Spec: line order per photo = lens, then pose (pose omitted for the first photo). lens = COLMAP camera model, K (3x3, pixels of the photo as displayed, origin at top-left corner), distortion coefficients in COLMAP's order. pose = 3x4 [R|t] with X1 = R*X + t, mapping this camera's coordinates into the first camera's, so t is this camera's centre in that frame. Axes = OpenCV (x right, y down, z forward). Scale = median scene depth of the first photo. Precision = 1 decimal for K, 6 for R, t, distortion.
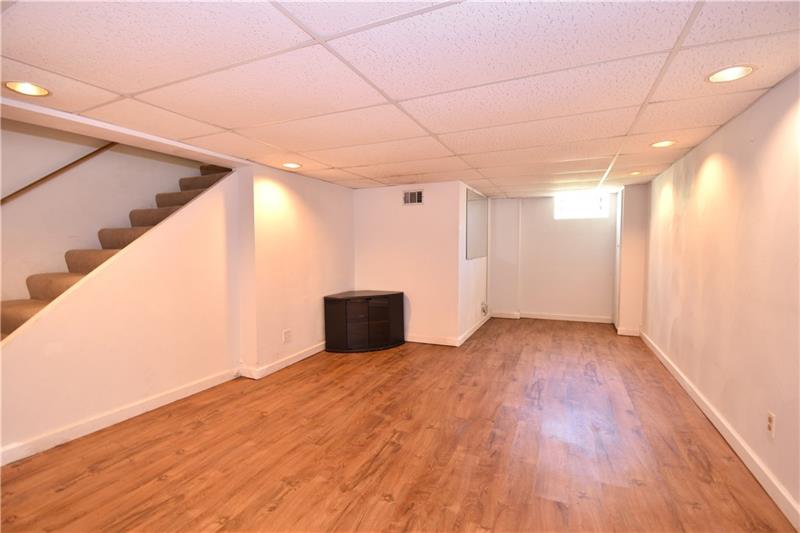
lens RADIAL K [[356.3, 0, 405.4], [0, 356.3, 263.1], [0, 0, 1]] dist [0.023385, -0.028131]
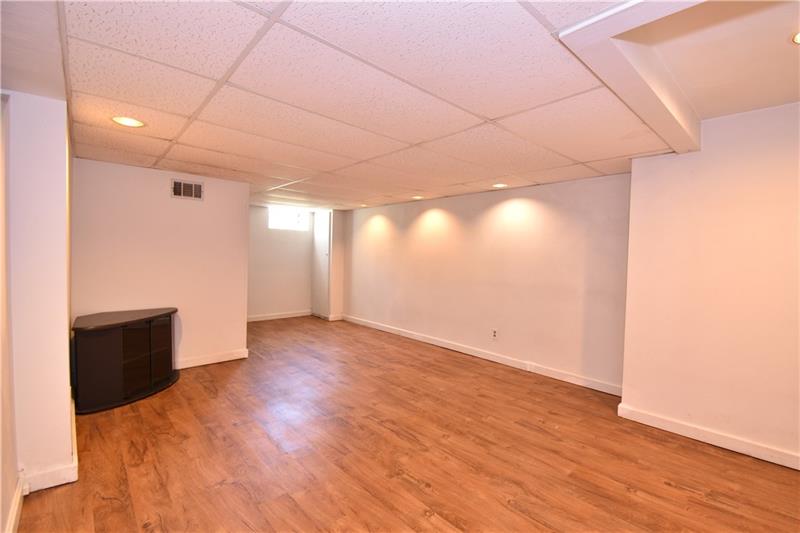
lens RADIAL K [[356.3, 0, 405.4], [0, 356.3, 263.1], [0, 0, 1]] dist [0.023385, -0.028131]
pose [[0.402876, -0.004342, 0.915244, -0.650197], [0.014446, 0.999894, -0.001615, -0.010743], [-0.915141, 0.013873, 0.402896, 0.266948]]
